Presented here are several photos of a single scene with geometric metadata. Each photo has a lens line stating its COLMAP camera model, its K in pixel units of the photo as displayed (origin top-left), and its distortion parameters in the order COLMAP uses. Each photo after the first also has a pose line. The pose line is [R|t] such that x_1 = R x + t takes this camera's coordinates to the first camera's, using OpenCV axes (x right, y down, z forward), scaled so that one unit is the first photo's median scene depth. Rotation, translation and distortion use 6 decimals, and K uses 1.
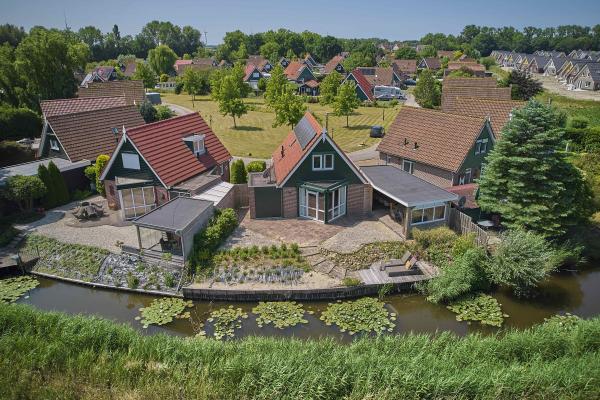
lens RADIAL K [[431.9, 0, 300.0], [0, 431.9, 200.0], [0, 0, 1]] dist [-0.067636, 0.064624]
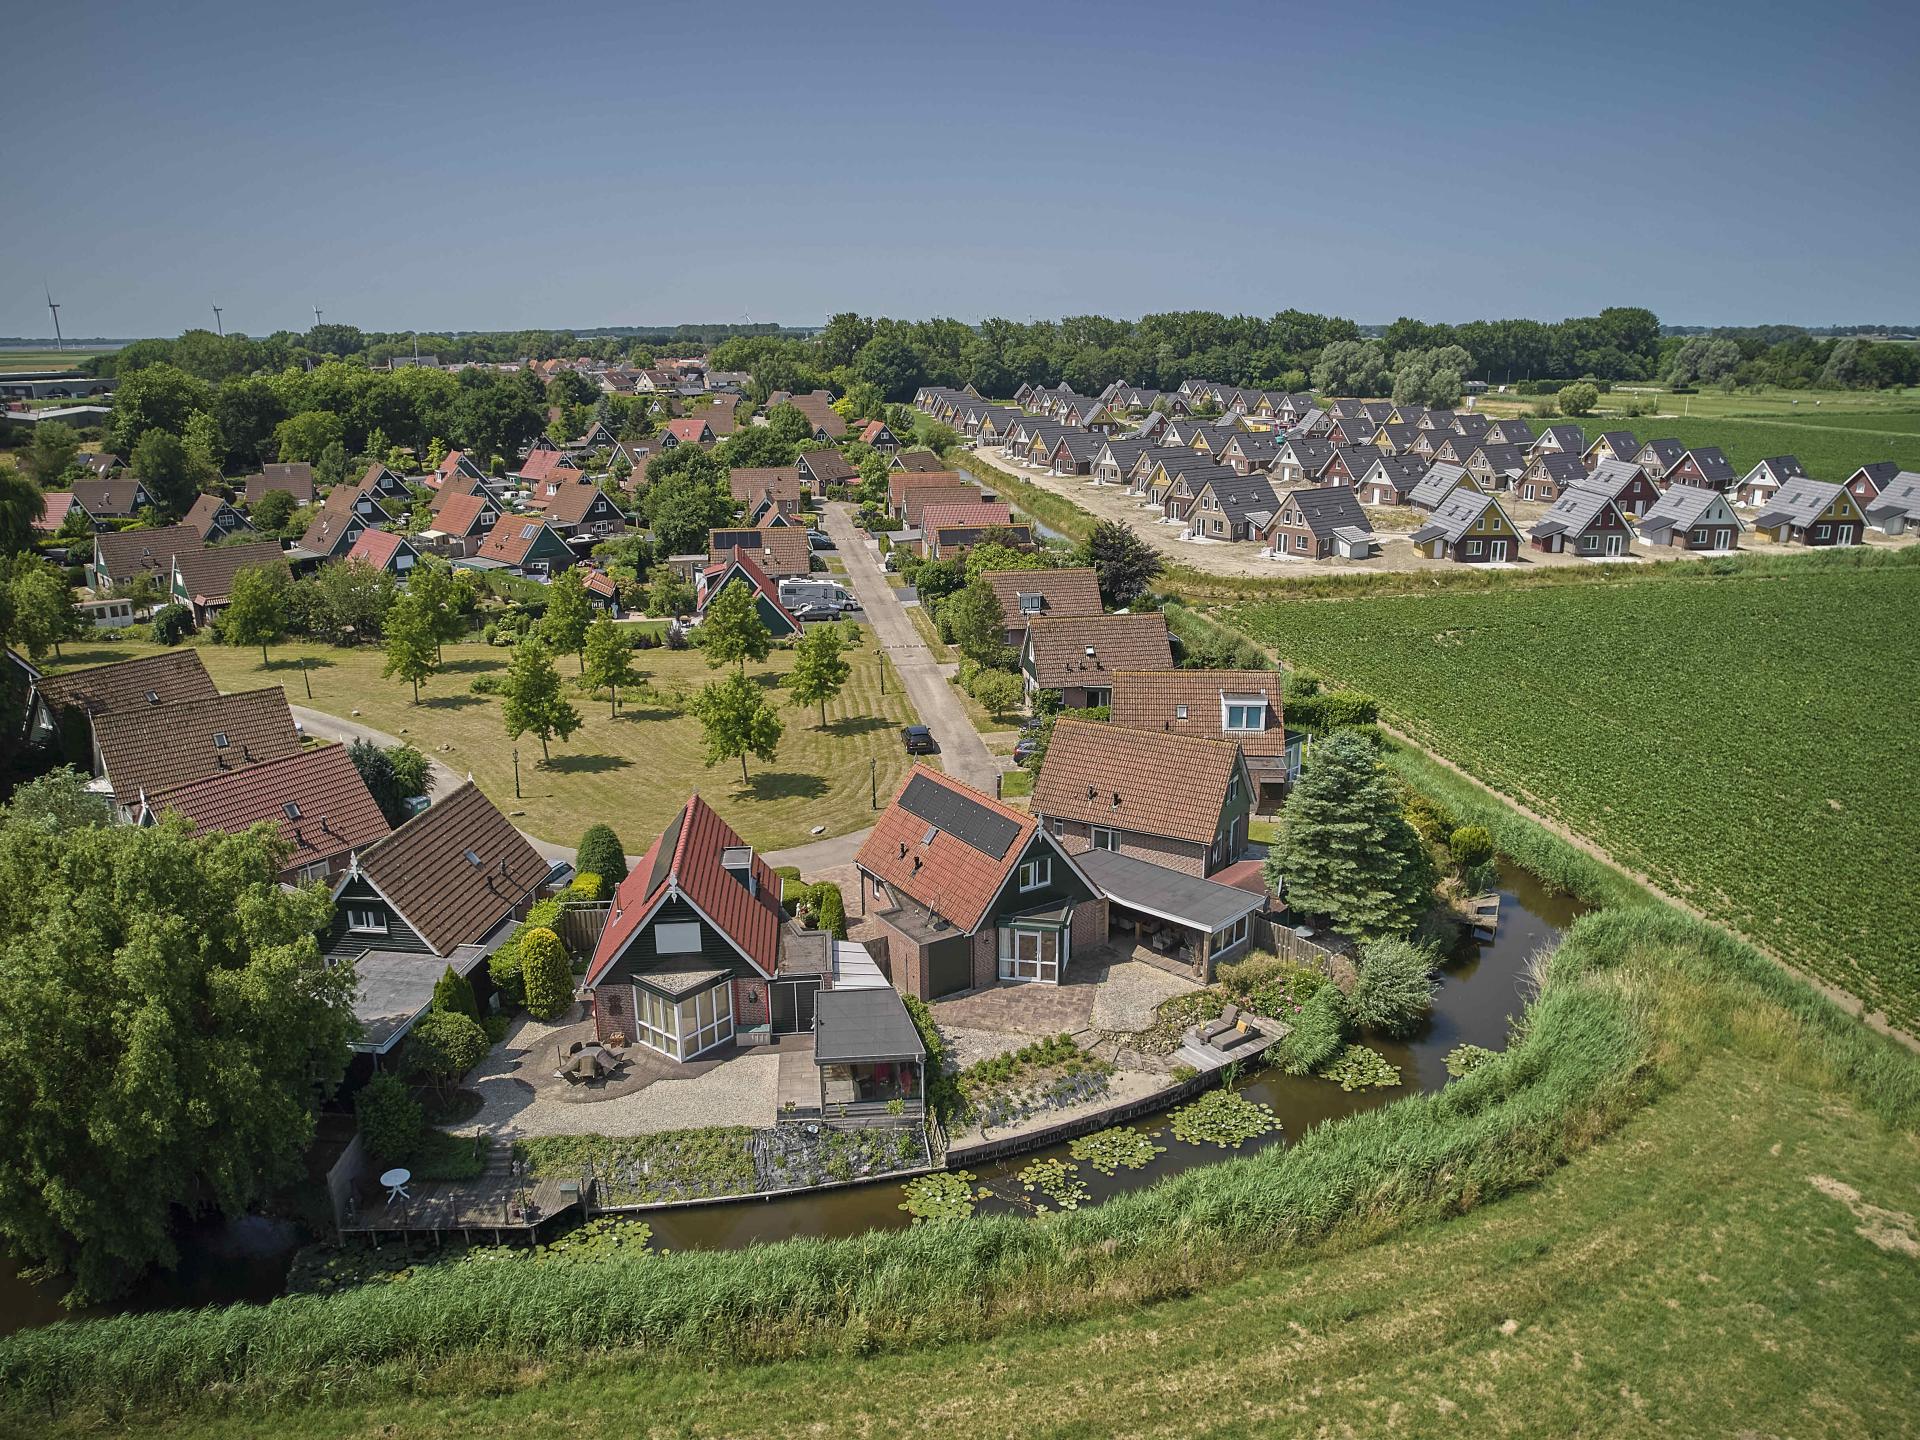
lens RADIAL K [[1376.7, 0, 960.0], [0, 1376.7, 720.0], [0, 0, 1]] dist [-0.055829, 0.038462]
pose [[0.893005, -0.122125, 0.433160, -0.861188], [0.154656, 0.987137, -0.040525, -0.253633], [-0.422639, 0.103179, 0.900405, -0.627953]]
